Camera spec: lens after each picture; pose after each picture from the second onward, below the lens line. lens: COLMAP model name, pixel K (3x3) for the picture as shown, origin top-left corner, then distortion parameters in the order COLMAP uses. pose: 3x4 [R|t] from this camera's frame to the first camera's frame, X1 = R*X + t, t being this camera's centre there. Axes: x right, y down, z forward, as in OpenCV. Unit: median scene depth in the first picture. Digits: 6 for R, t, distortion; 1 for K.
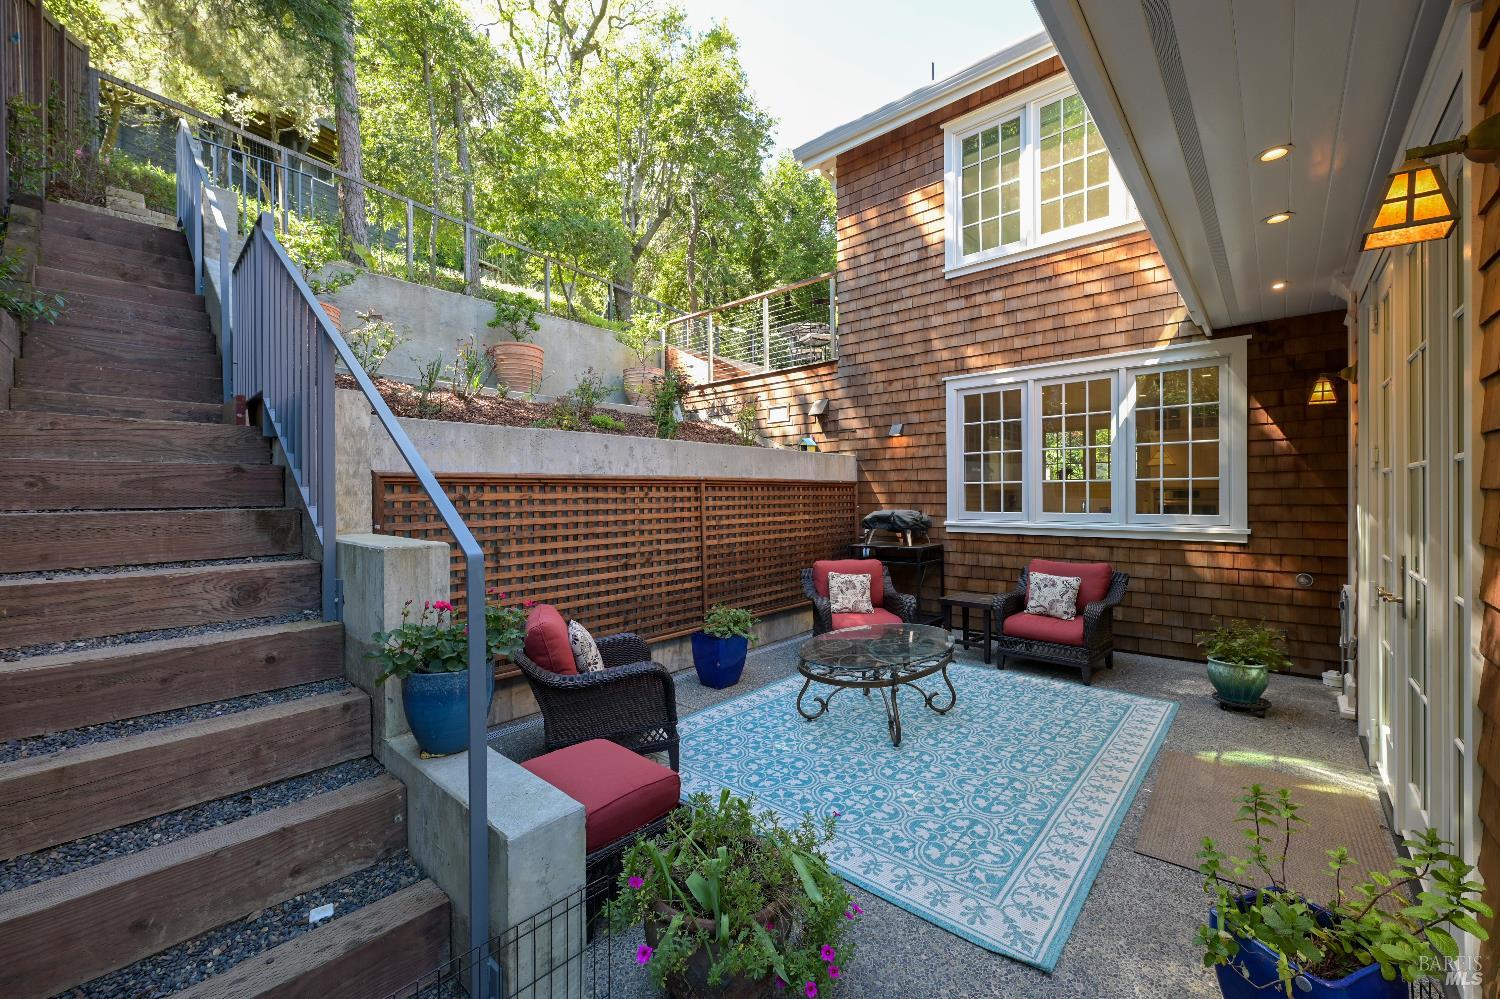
lens RADIAL K [[594.0, 0, 748.8], [0, 594.0, 503.2], [0, 0, 1]] dist [-0.000933, 0.001168]
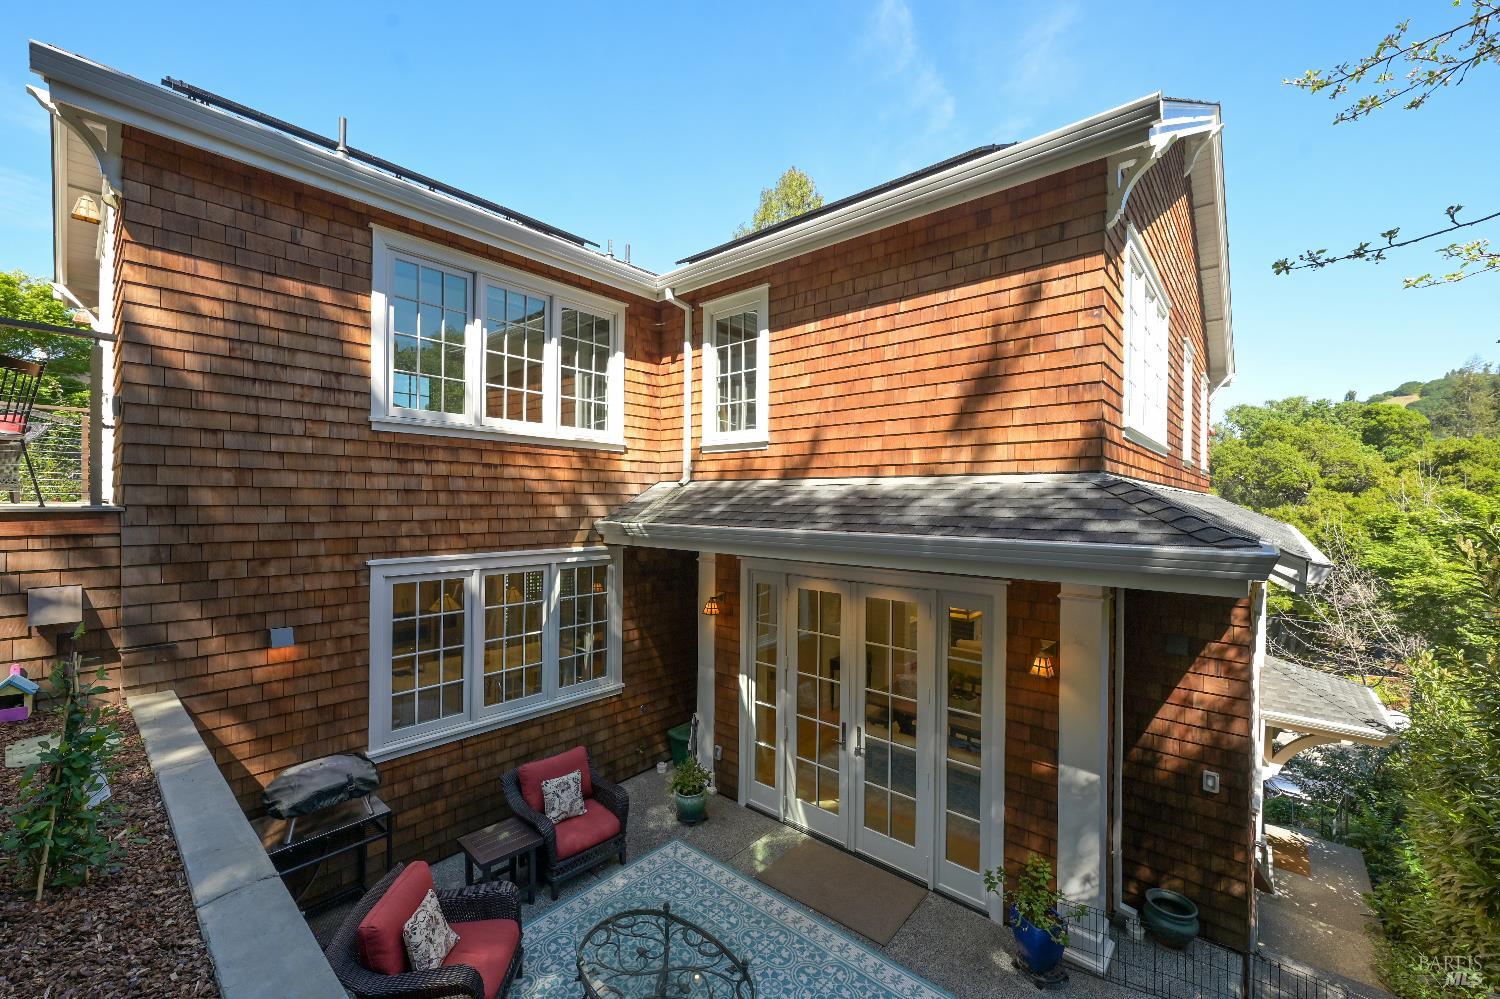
lens RADIAL K [[594.0, 0, 752.0], [0, 594.0, 504.8], [0, 0, 1]] dist [-0.000933, 0.001168]
pose [[-0.019193, 0.003505, 0.999810, -0.527155], [0.006305, 0.999974, -0.003384, -0.342929], [-0.999796, 0.006239, -0.019215, 0.663040]]
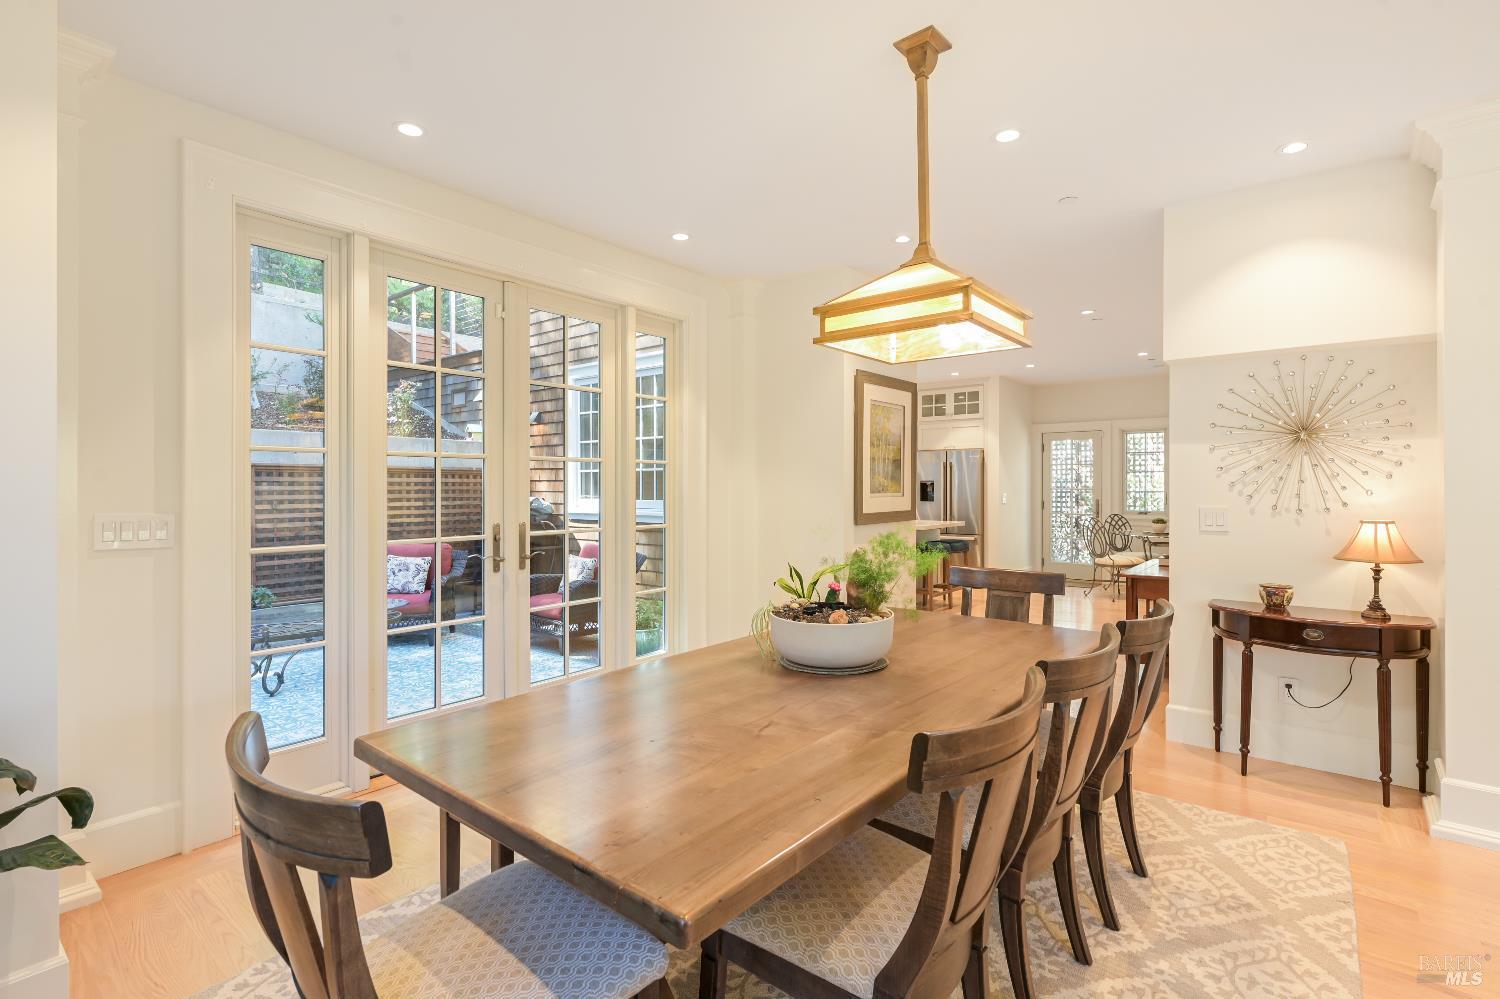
lens RADIAL K [[703.2, 0, 751.1], [0, 703.2, 487.8], [0, 0, 1]] dist [-0.000263, -0.000227]
pose [[0.999033, 0.004738, 0.043720, 0.738212], [-0.004020, 0.999856, -0.016495, 0.016049], [-0.043792, 0.016303, 0.998908, -0.259330]]
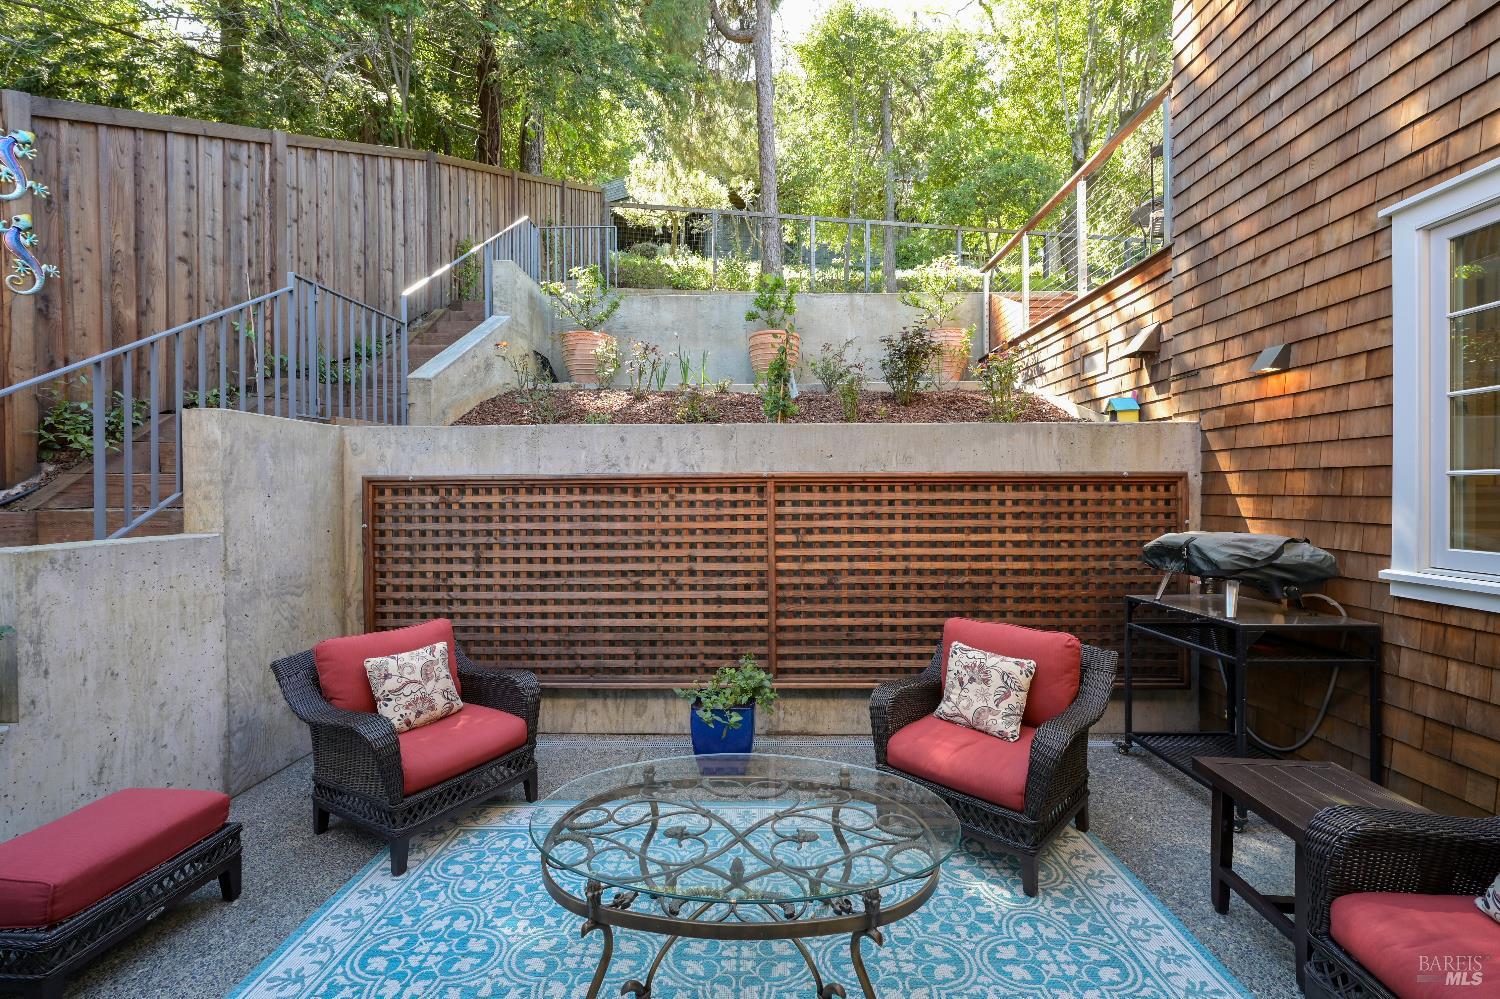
lens RADIAL K [[594.0, 0, 754.5], [0, 594.0, 501.2], [0, 0, 1]] dist [-0.000933, 0.001168]
pose [[0.651824, 0.017489, -0.758169, 0.444888], [-0.011601, 0.999847, 0.013090, -0.019230], [0.758282, 0.000263, 0.651927, 0.520668]]
